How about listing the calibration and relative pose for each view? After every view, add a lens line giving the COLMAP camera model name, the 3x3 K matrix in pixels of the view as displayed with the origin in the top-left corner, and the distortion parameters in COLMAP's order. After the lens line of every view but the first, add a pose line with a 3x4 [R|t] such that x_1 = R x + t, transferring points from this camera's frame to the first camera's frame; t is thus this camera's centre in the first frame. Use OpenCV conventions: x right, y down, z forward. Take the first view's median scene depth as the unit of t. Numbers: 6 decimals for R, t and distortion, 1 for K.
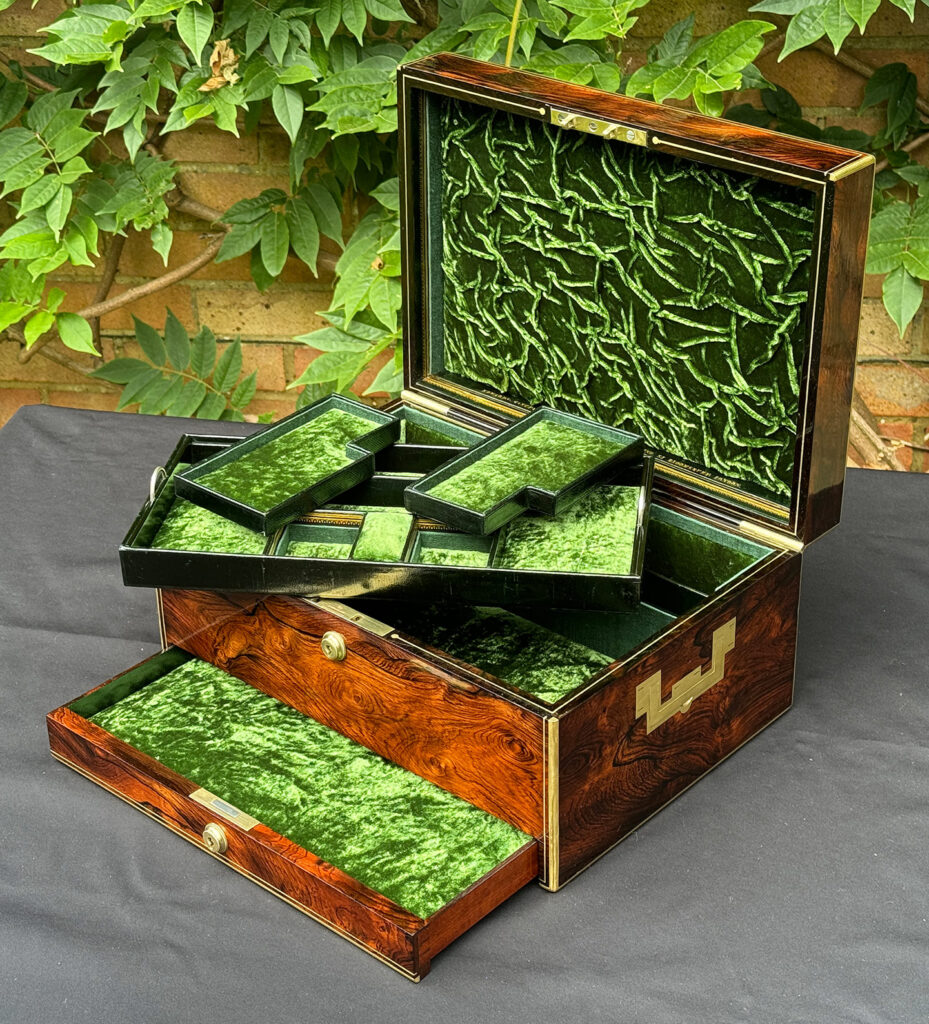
lens RADIAL K [[2031.9, 0, 432.4], [0, 2031.9, 472.4], [0, 0, 1]] dist [0.084762, 0.261650]
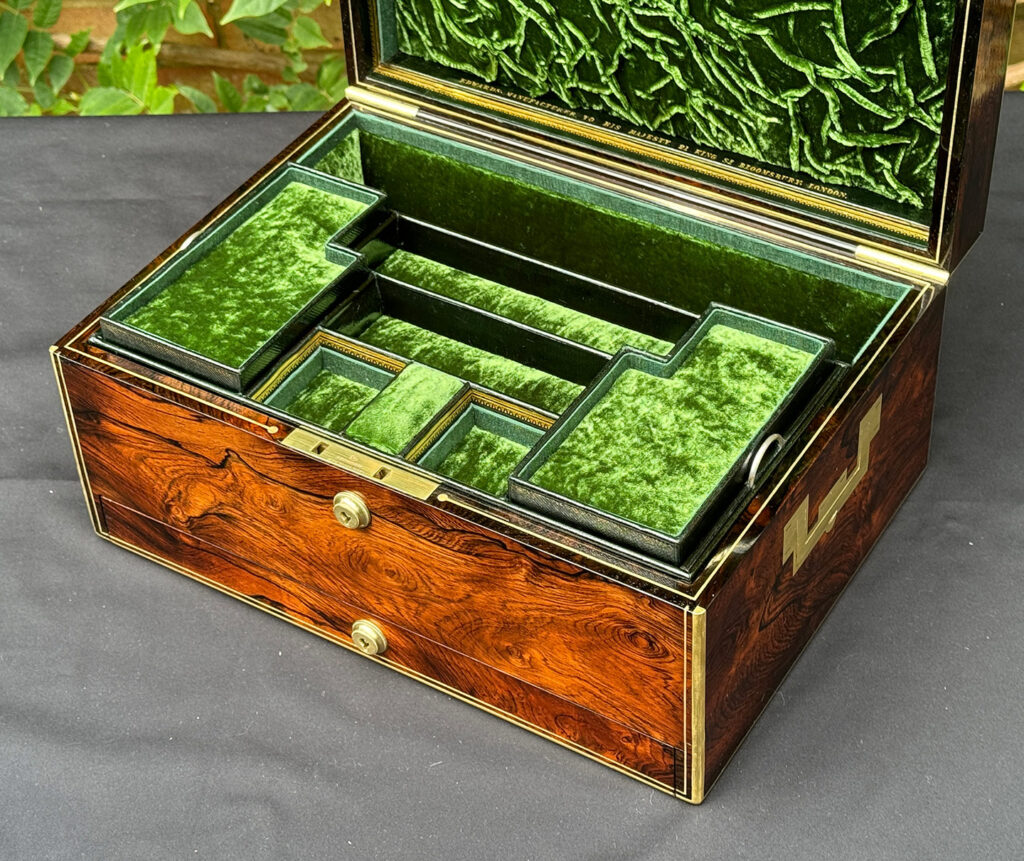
lens RADIAL K [[2116.8, 0, 498.6], [0, 2116.8, 367.6], [0, 0, 1]] dist [0.115134, 0.101202]
pose [[0.983183, -0.135185, 0.122783, -0.076895], [0.107842, 0.972371, 0.207039, -0.106155], [-0.147380, -0.190316, 0.970597, 0.253370]]
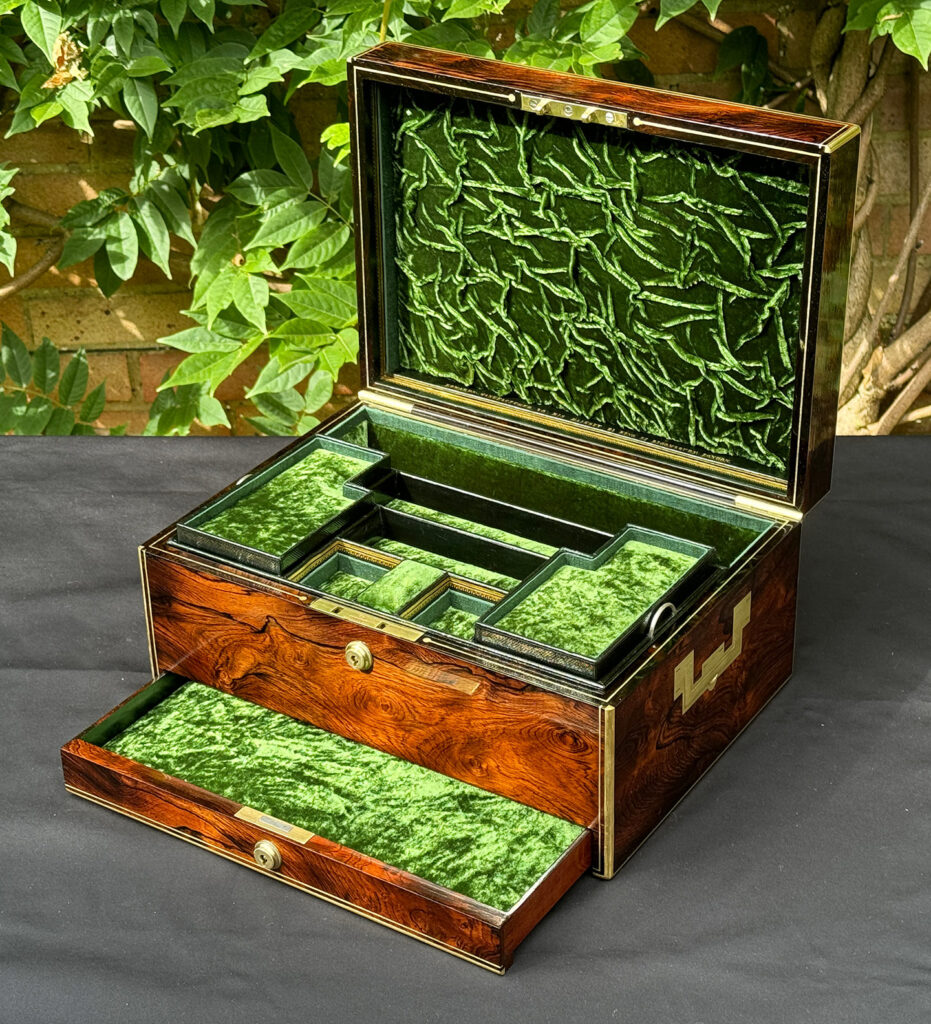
lens RADIAL K [[2135.3, 0, 465.5], [0, 2135.3, 512.0], [0, 0, 1]] dist [0.097138, 0.168143]
pose [[0.986180, -0.081078, 0.144485, -0.131304], [0.077746, 0.996564, 0.028568, -0.008741], [-0.146305, -0.016940, 0.989094, -0.024691]]
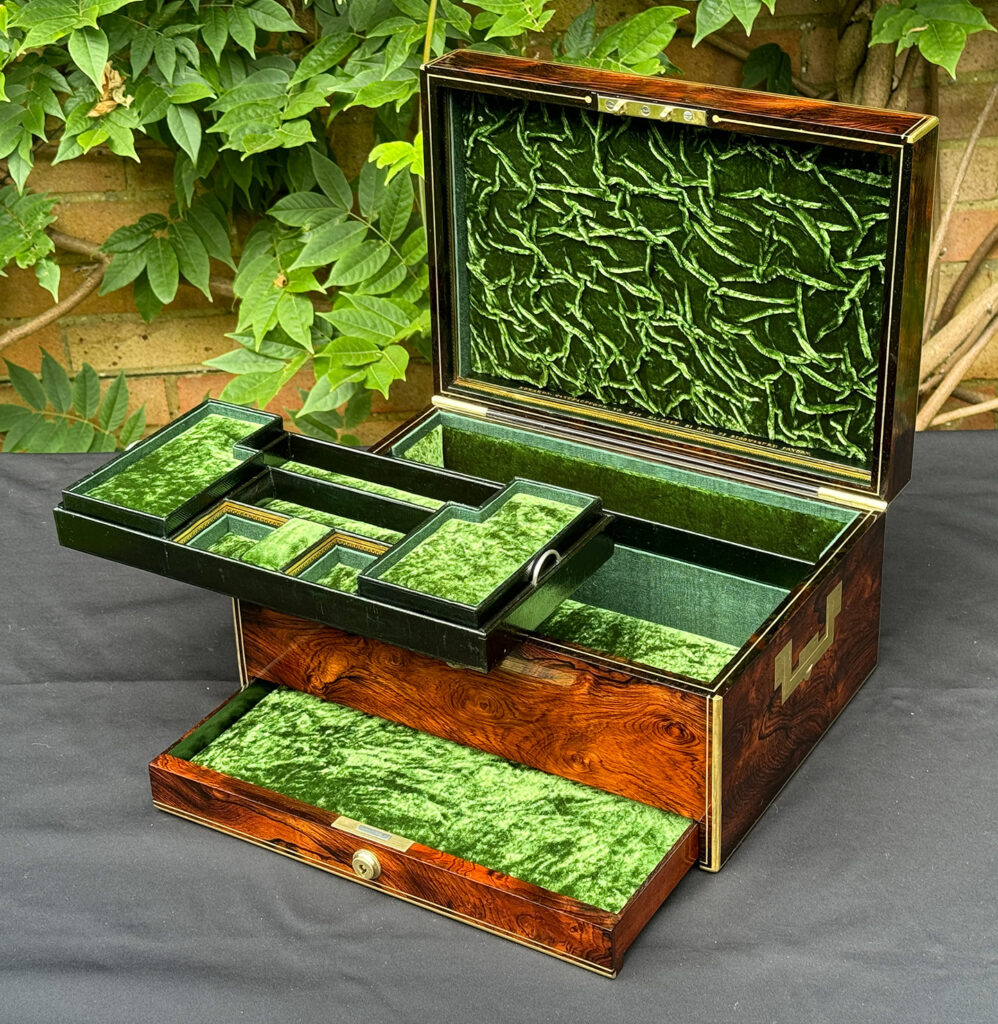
lens RADIAL K [[2083.0, 0, 502.1], [0, 2083.0, 460.9], [0, 0, 1]] dist [0.082208, 0.243497]
pose [[0.979694, -0.100215, 0.173655, -0.178755], [0.103119, 0.994639, -0.007757, 0.002350], [-0.171947, 0.025506, 0.984776, 0.004415]]
